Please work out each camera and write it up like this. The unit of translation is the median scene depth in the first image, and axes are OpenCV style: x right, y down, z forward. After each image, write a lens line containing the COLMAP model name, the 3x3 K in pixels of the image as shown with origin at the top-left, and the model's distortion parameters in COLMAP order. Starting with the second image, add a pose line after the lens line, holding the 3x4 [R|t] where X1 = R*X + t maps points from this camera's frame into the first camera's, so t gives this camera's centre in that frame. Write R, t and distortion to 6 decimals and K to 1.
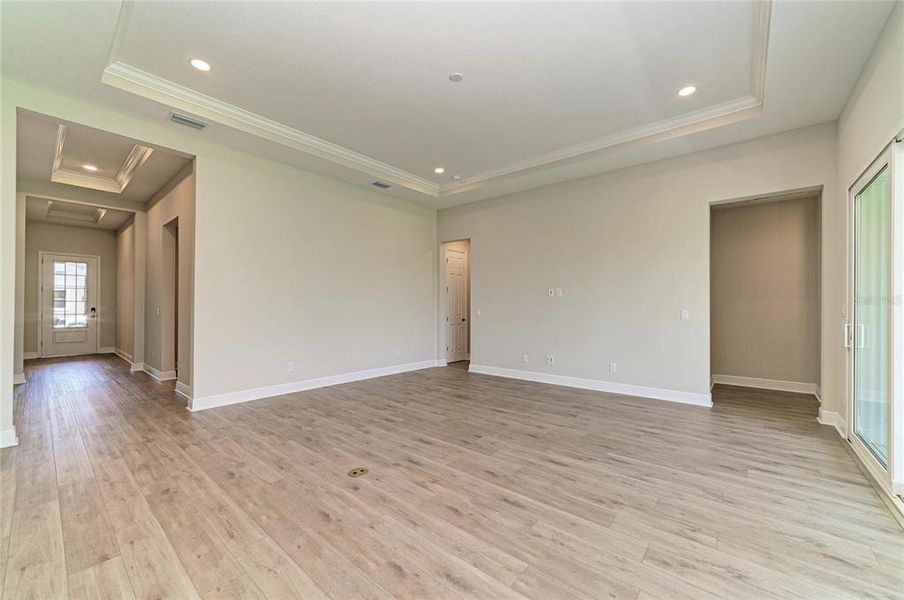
lens RADIAL K [[354.6, 0, 453.0], [0, 354.6, 301.9], [0, 0, 1]] dist [-0.015613, 0.004346]
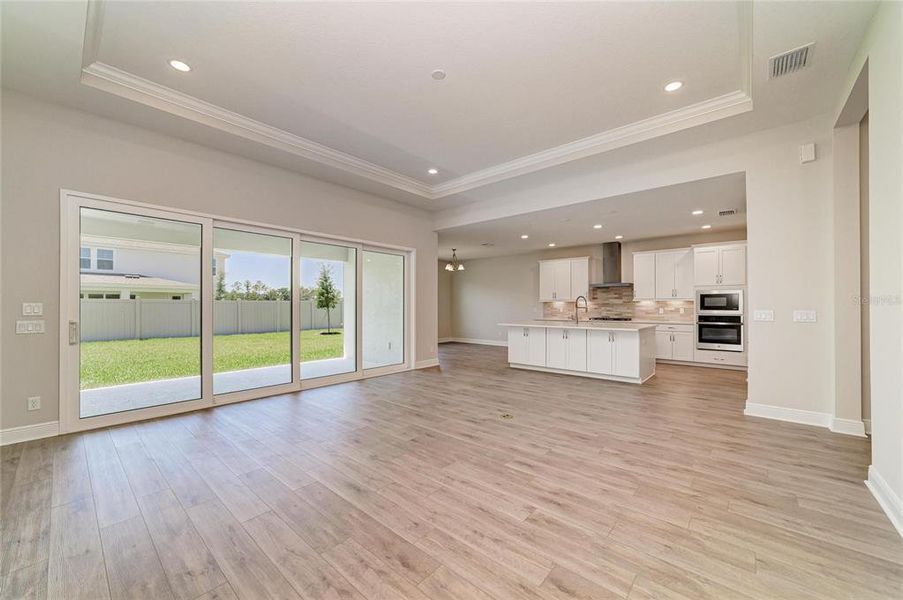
lens RADIAL K [[345.8, 0, 453.6], [0, 345.8, 304.5], [0, 0, 1]] dist [-0.014811, 0.001401]
pose [[-0.999882, -0.003130, 0.015064, -0.042809], [-0.003333, 0.999904, -0.013480, 0.016159], [-0.015021, -0.013528, -0.999796, 1.708761]]
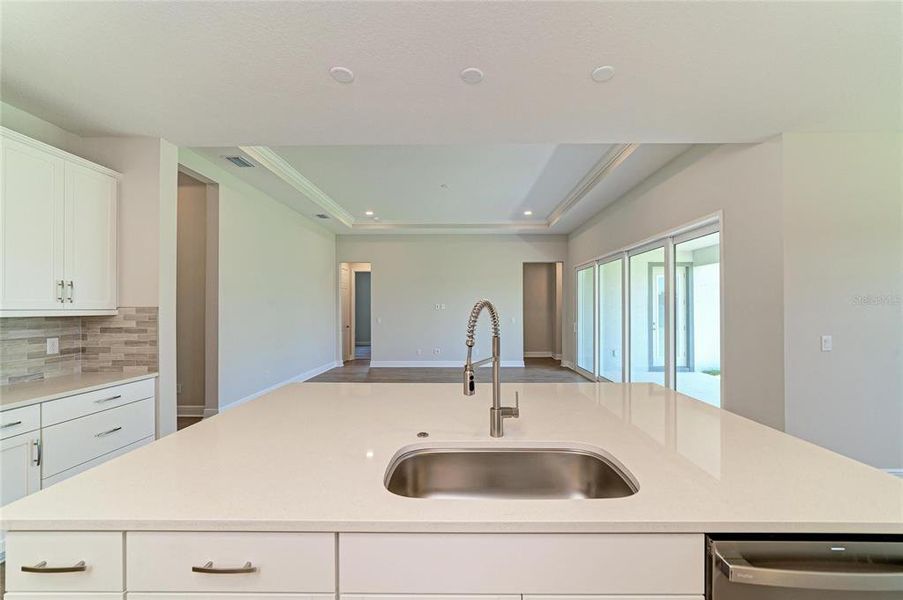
lens RADIAL K [[359.1, 0, 456.0], [0, 359.1, 308.4], [0, 0, 1]] dist [-0.012229, -0.000048]
pose [[0.773616, -0.005279, 0.633632, -0.933637], [-0.003208, 0.999920, 0.012248, -0.054921], [-0.633646, -0.011508, 0.773537, -0.339157]]
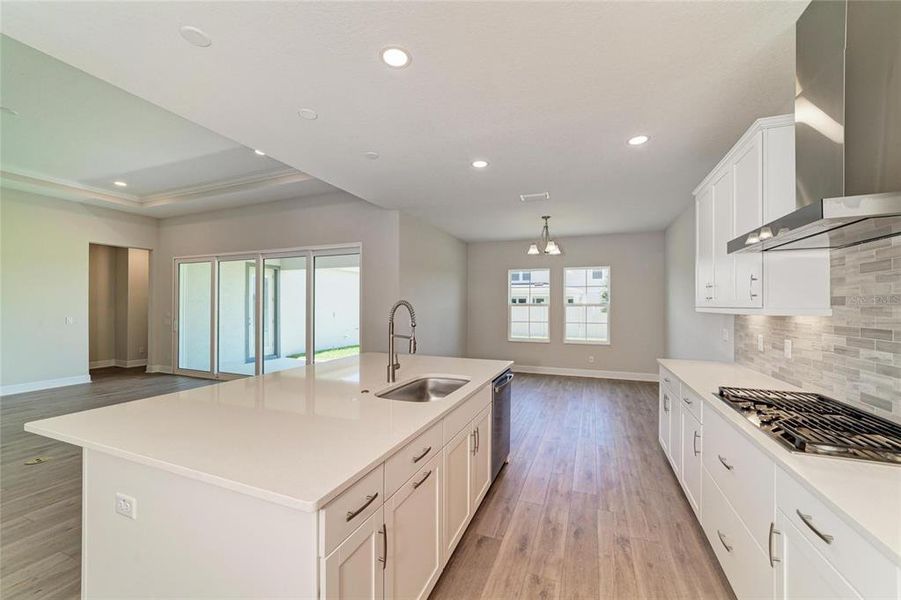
lens RADIAL K [[353.4, 0, 454.7], [0, 353.4, 304.8], [0, 0, 1]] dist [-0.015613, 0.004346]
pose [[-0.311362, -0.002706, 0.950288, -1.264962], [-0.013904, 0.999902, -0.001709, -0.047405], [-0.950190, -0.013745, -0.311369, 0.018670]]
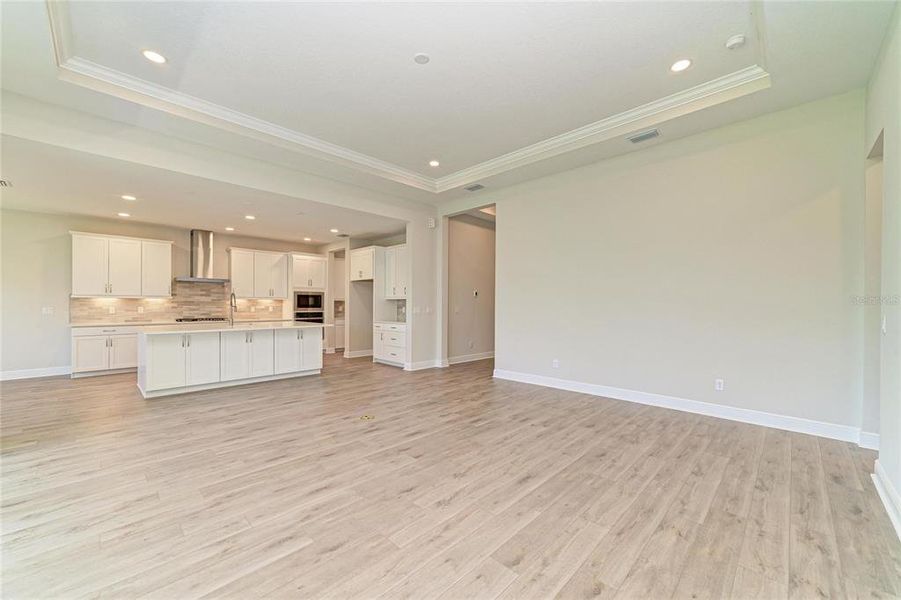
lens RADIAL K [[353.4, 0, 454.1], [0, 353.4, 306.7], [0, 0, 1]] dist [-0.015613, 0.004346]
pose [[-0.074770, 0.002072, -0.997199, 0.807959], [0.006909, 0.999975, 0.001559, 0.012022], [0.997177, -0.006773, -0.074783, 1.010976]]
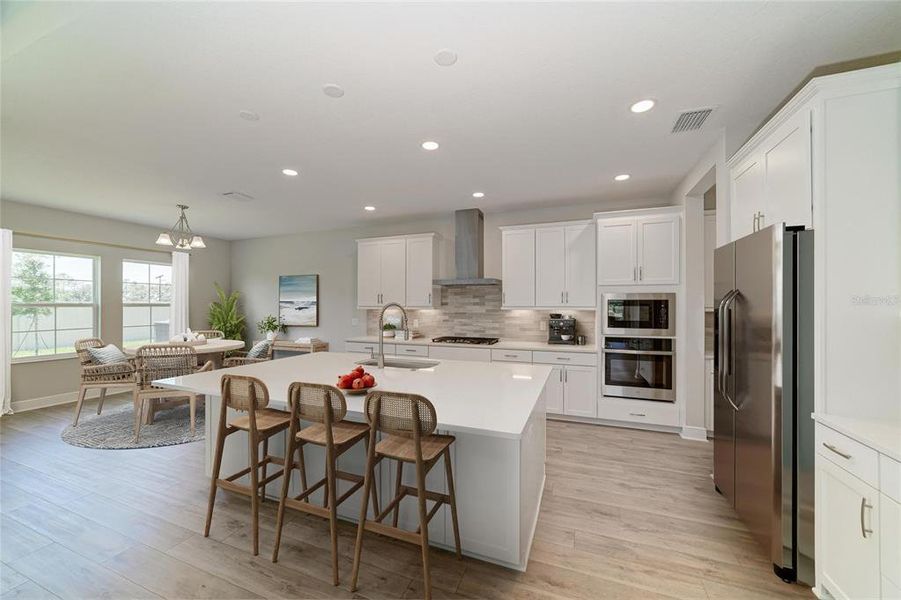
lens RADIAL K [[324.6, 0, 453.2], [0, 324.6, 304.3], [0, 0, 1]] dist [-0.006776, 0.000717]
pose [[-0.946666, -0.004784, -0.322180, -0.567353], [-0.000425, 0.999907, -0.013600, -0.041294], [0.322215, -0.012738, -0.946581, 0.639807]]
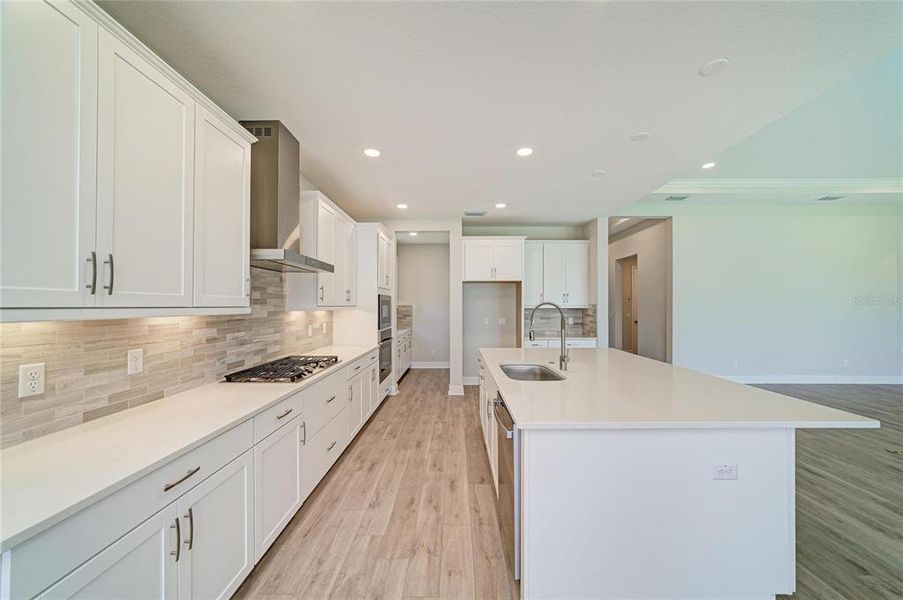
lens RADIAL K [[325.3, 0, 450.9], [0, 325.3, 300.8], [0, 0, 1]] dist [-0.006776, 0.000717]
pose [[0.624777, -0.014392, -0.780670, -0.266980], [0.009448, 0.999896, -0.010872, -0.050917], [0.780746, -0.000583, 0.624848, -0.669893]]
